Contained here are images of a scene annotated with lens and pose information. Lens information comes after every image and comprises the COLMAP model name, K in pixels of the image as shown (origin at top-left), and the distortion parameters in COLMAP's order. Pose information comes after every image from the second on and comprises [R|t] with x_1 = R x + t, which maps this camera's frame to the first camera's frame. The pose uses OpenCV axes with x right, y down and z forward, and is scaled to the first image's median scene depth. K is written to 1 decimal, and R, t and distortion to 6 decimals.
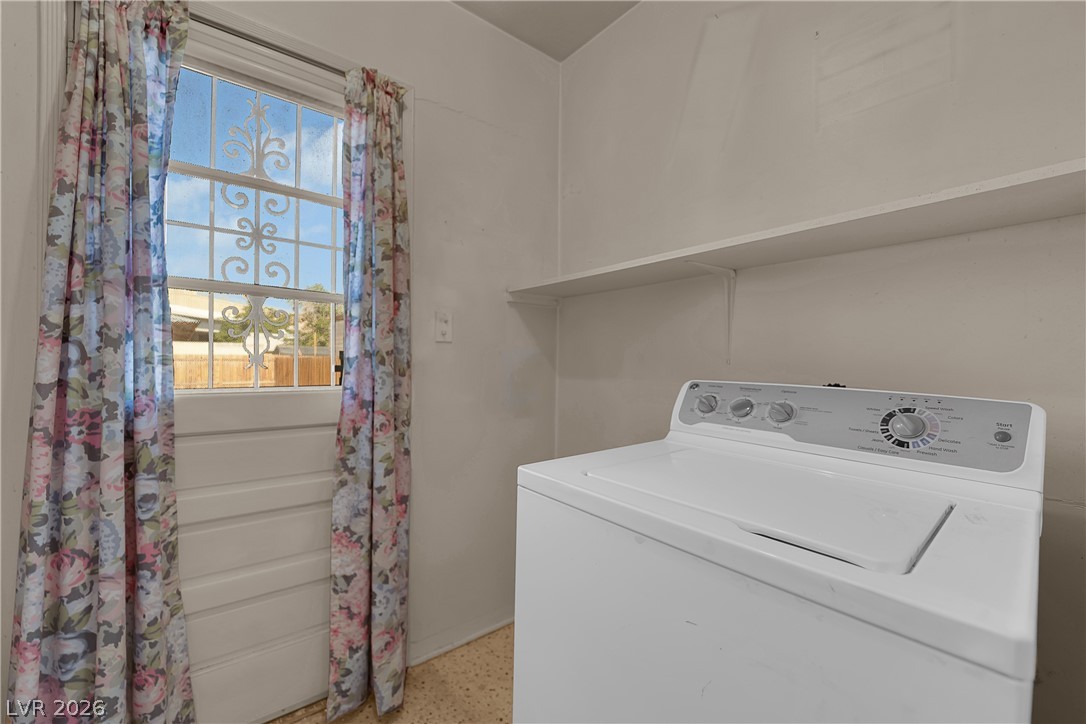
lens RADIAL K [[442.8, 0, 545.5], [0, 442.8, 366.1], [0, 0, 1]] dist [-0.016766, -0.000502]
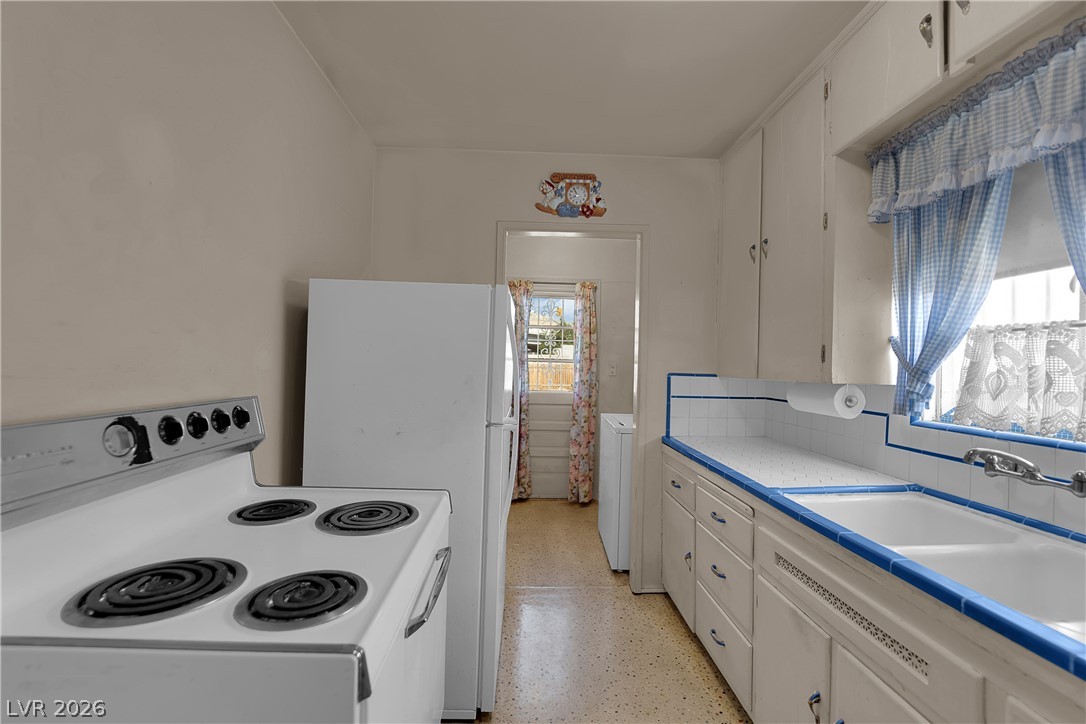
lens RADIAL K [[442.8, 0, 542.4], [0, 442.8, 362.1], [0, 0, 1]] dist [-0.016766, -0.000502]
pose [[0.775986, 0.002031, -0.630746, 1.294915], [-0.015504, 0.999754, -0.015854, -0.105582], [0.630559, 0.022082, 0.775827, -1.492235]]
